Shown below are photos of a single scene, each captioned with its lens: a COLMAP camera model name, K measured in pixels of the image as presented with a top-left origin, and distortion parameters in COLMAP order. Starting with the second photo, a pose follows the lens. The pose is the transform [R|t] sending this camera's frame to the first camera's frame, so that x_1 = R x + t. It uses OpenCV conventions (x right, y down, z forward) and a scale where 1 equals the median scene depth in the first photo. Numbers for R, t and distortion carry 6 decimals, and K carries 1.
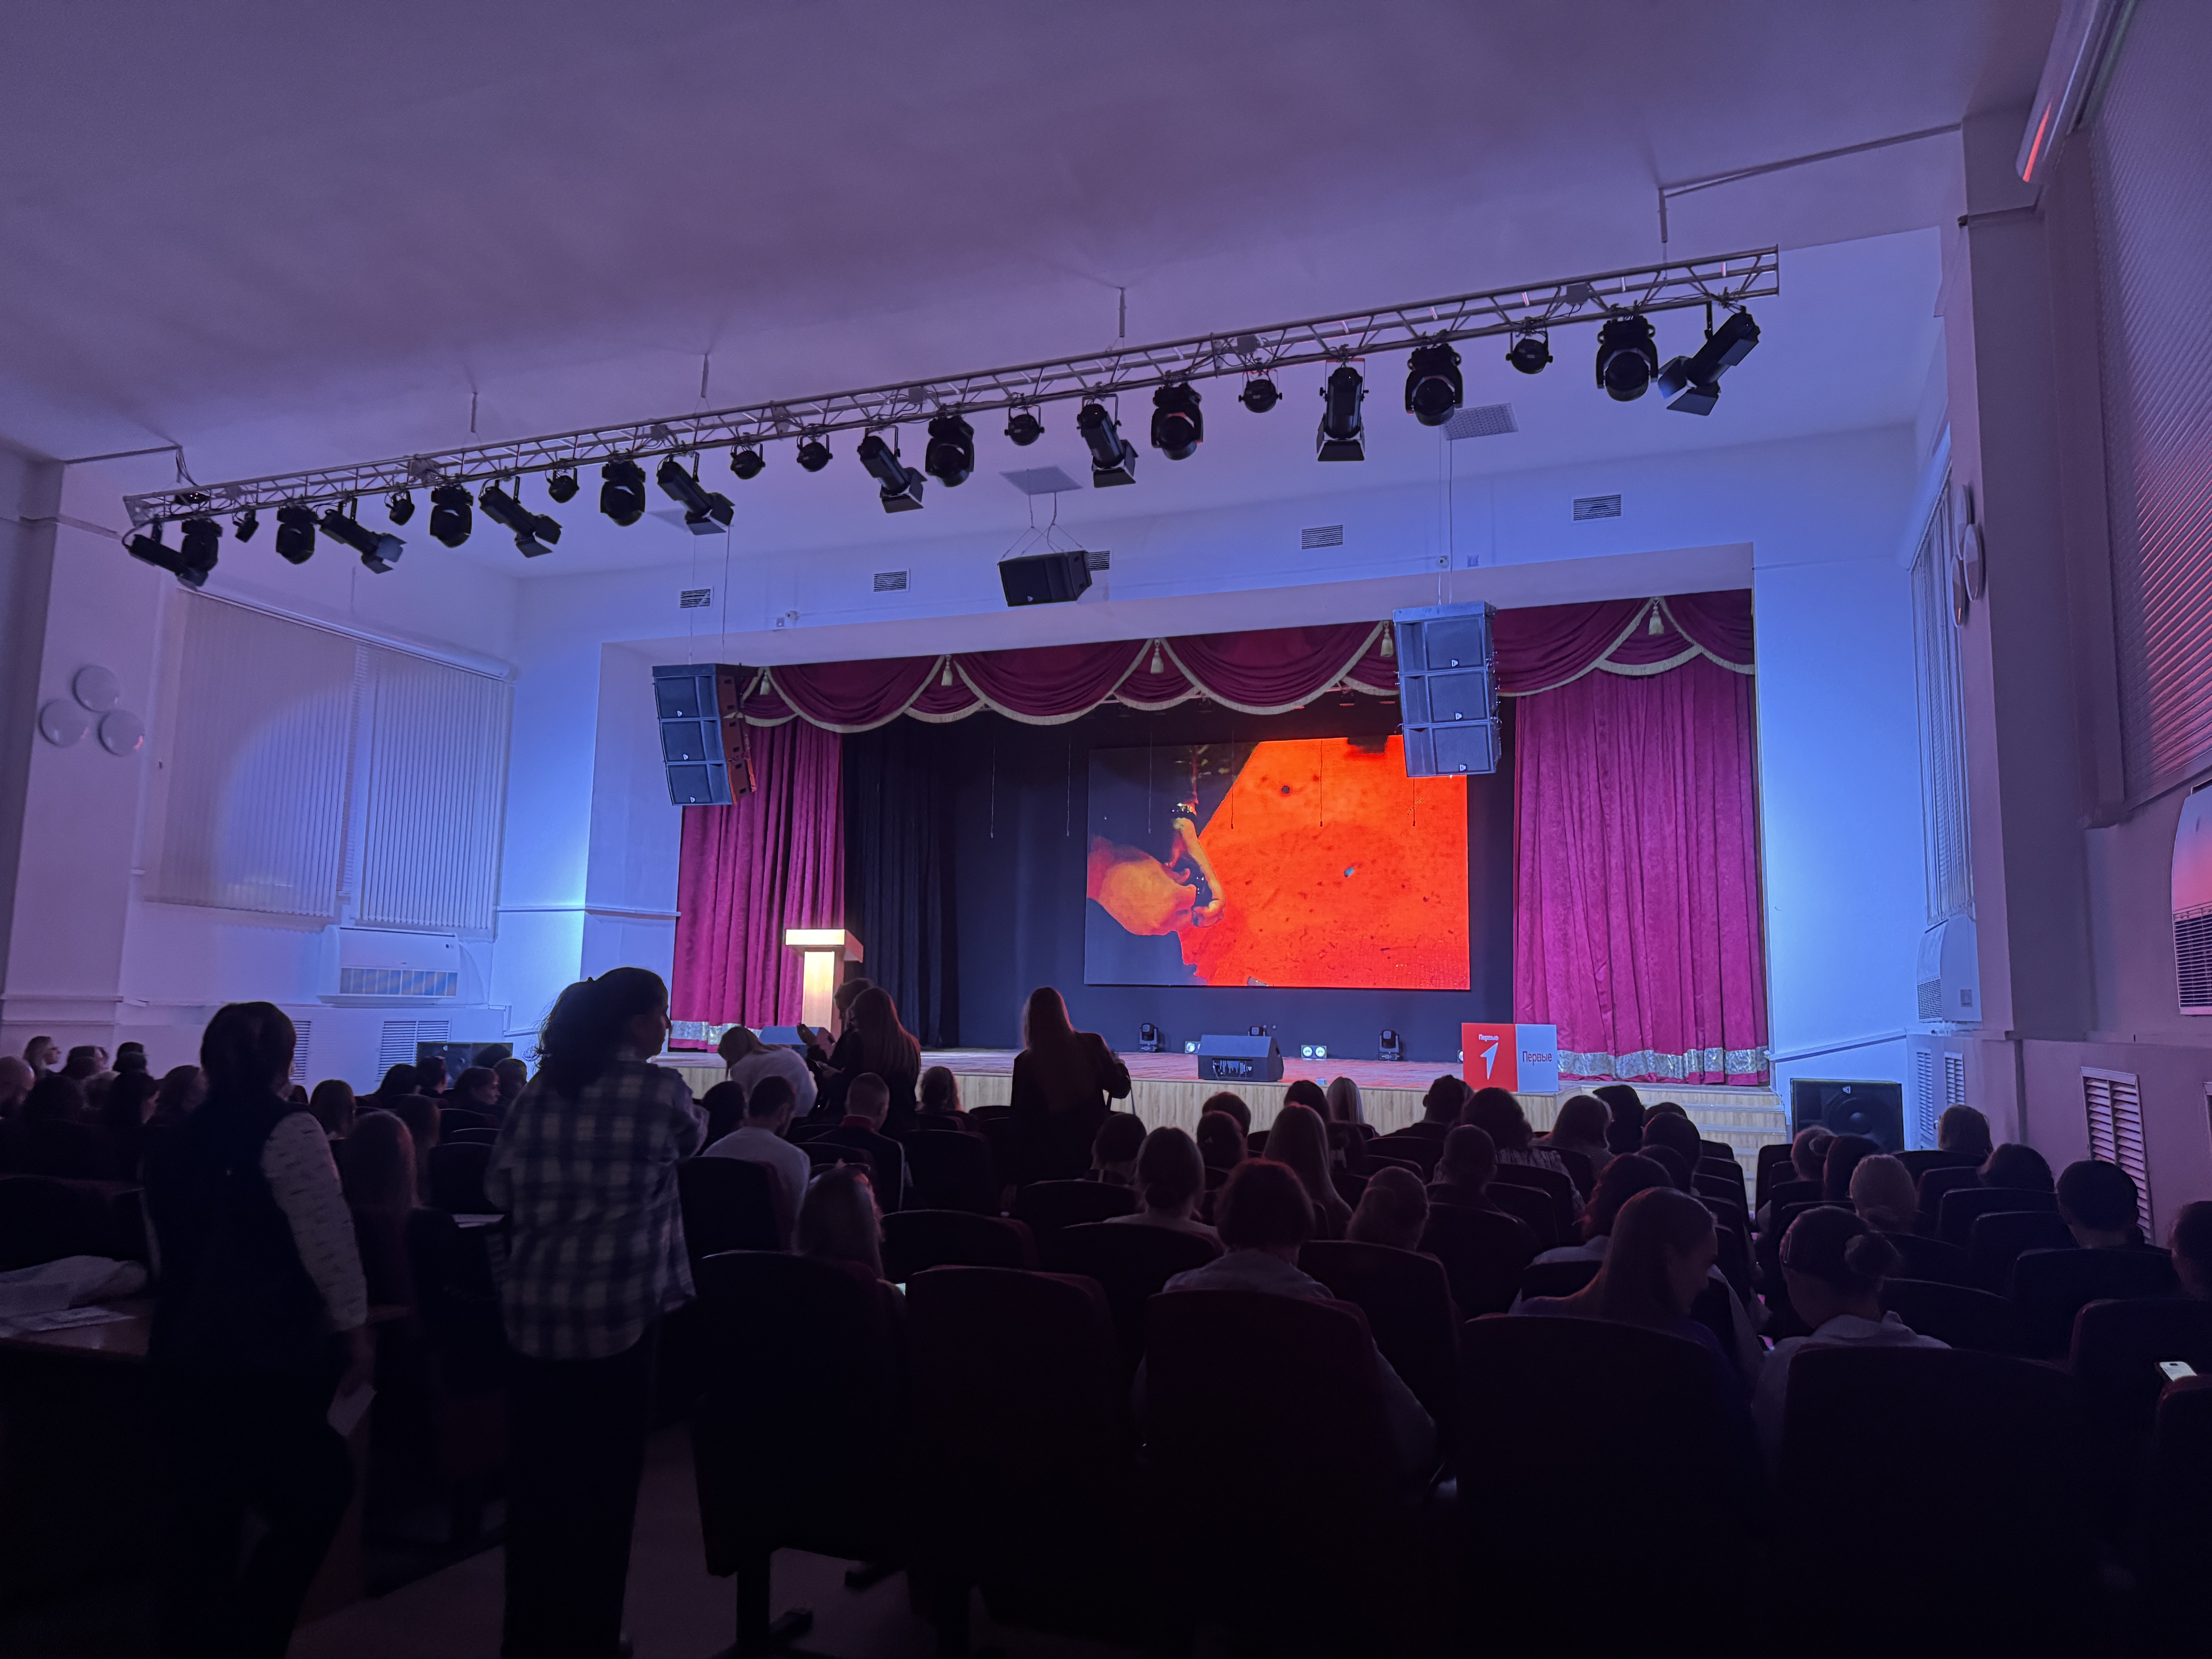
lens RADIAL K [[1536.0, 0, 1106.0], [0, 1536.0, 829.5], [0, 0, 1]] dist [-0.000821, -0.000038]
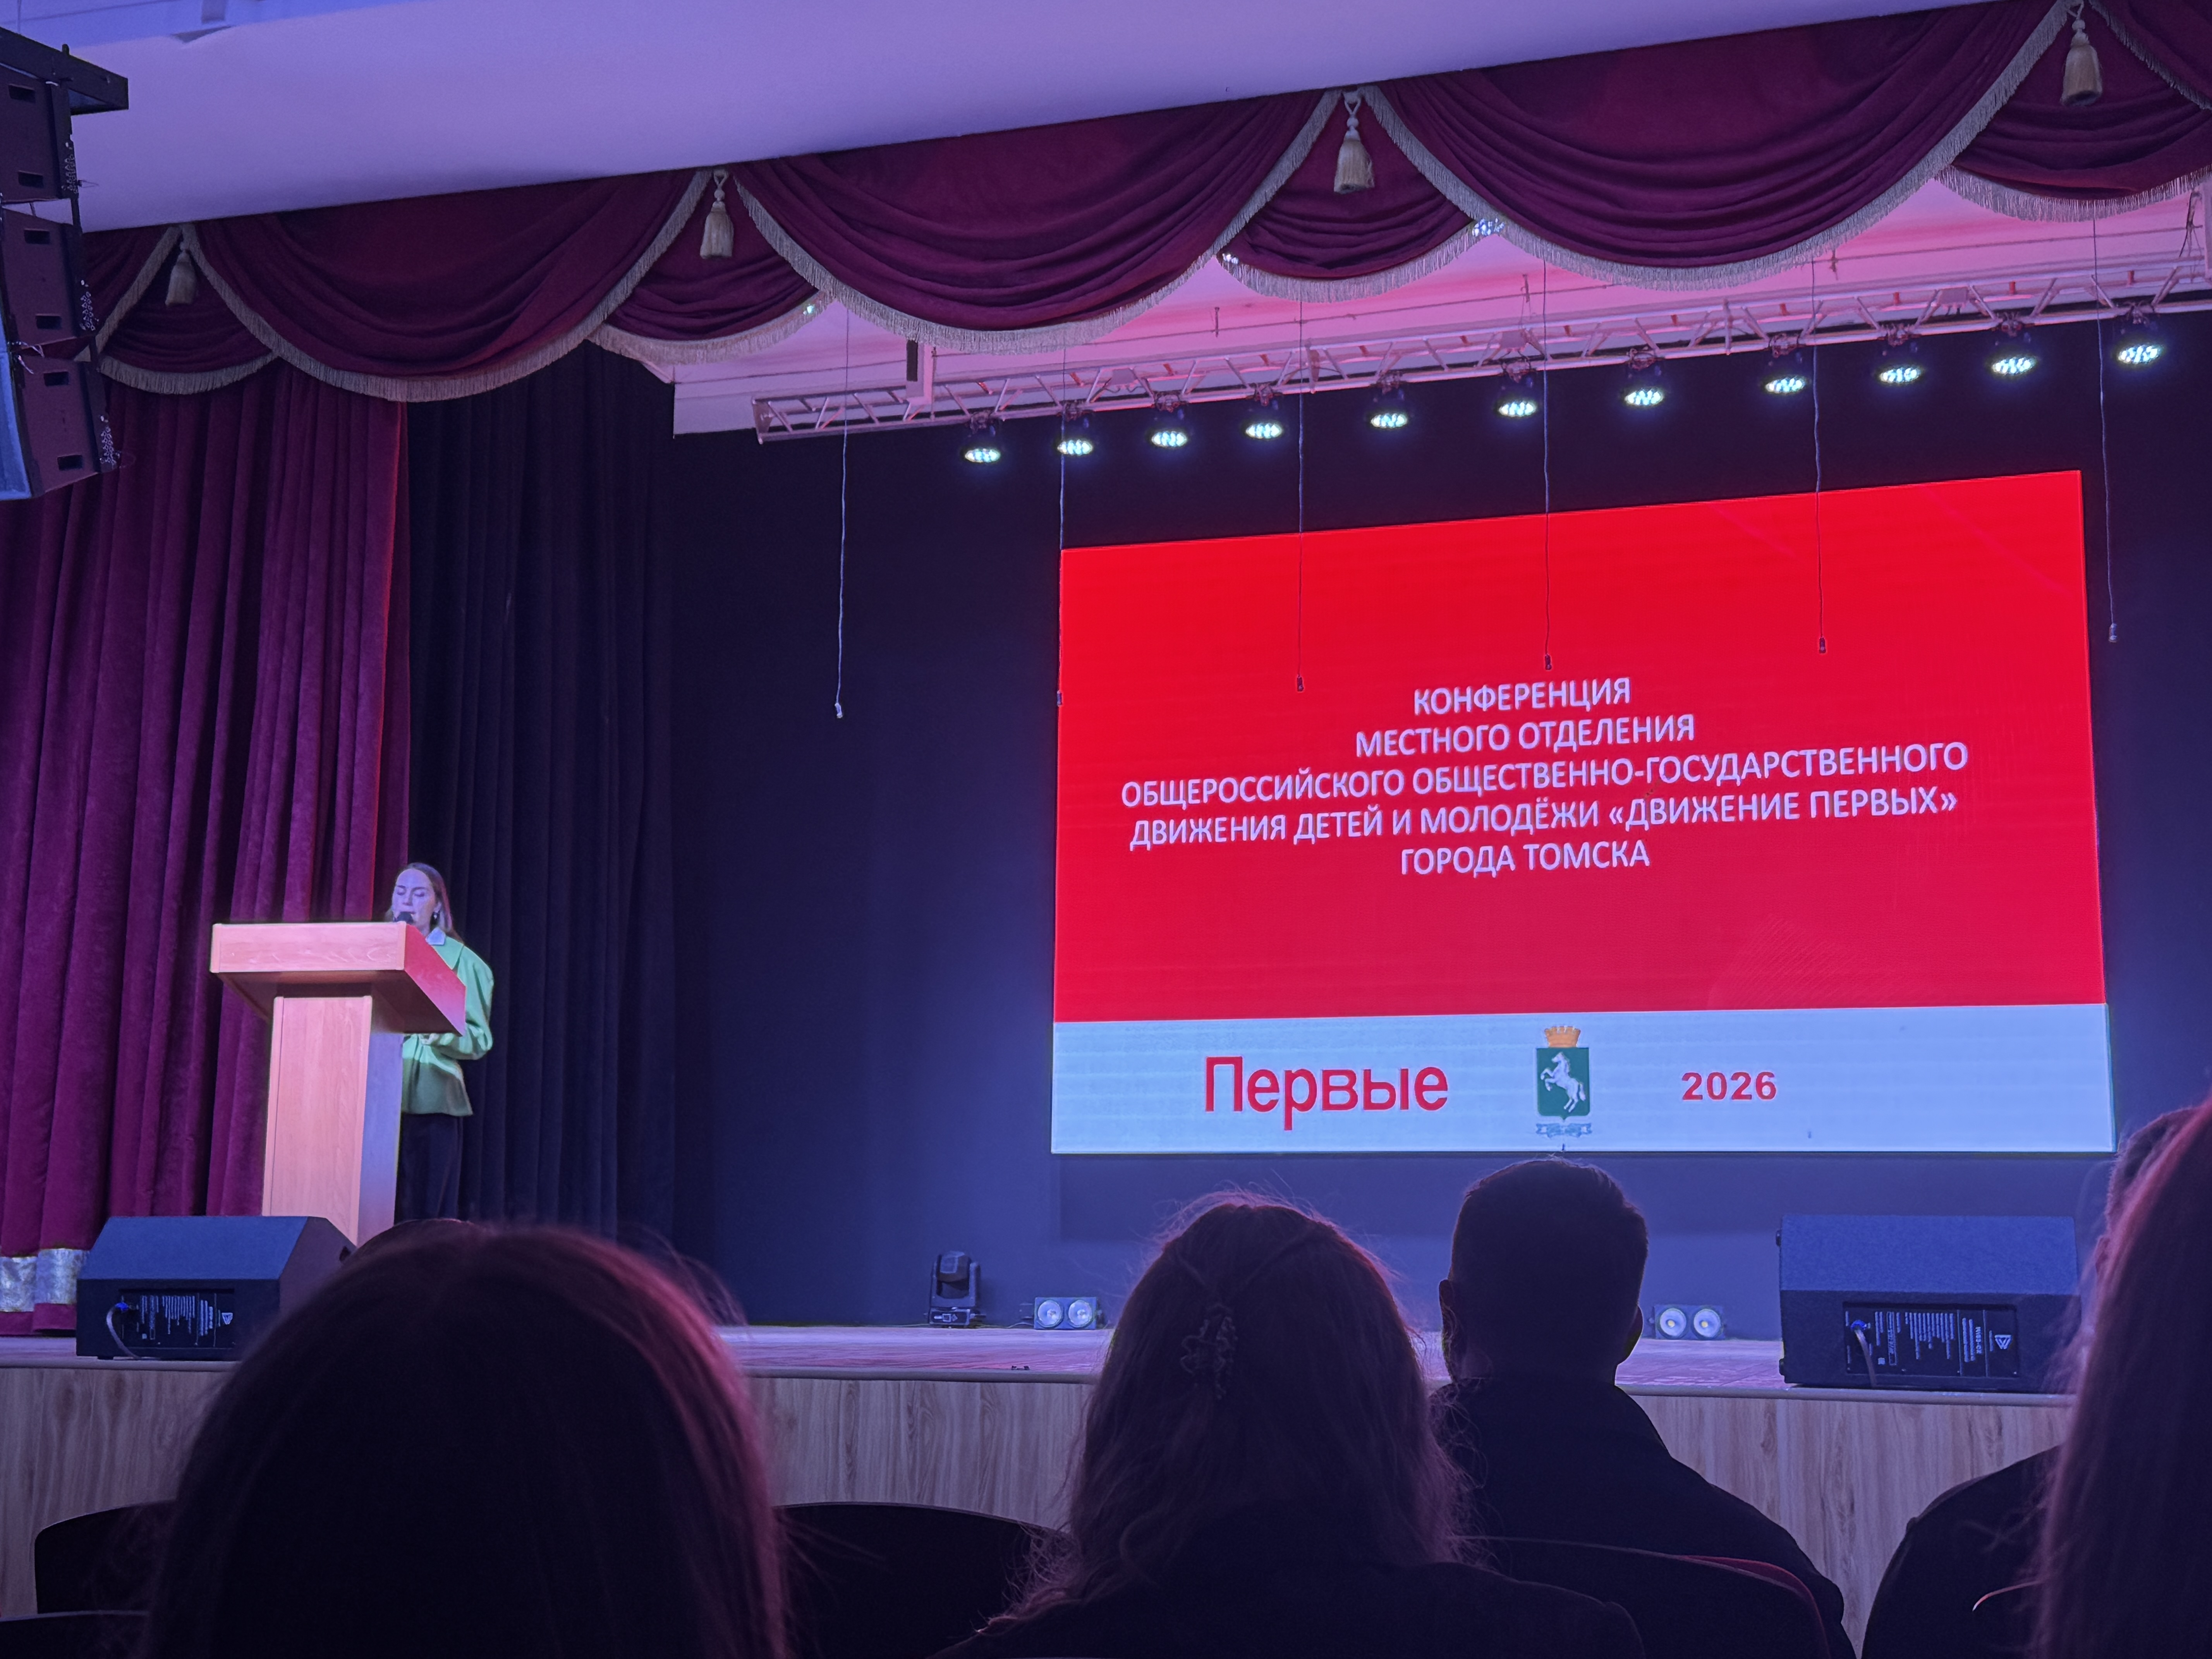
lens RADIAL K [[2900.6, 0, 1106.0], [0, 2900.6, 829.5], [0, 0, 1]] dist [0.026800, 0.021430]
pose [[0.997980, -0.001434, 0.063512, -0.057667], [0.003586, 0.999423, -0.033778, 0.055947], [-0.063426, 0.033937, 0.997409, 0.348807]]
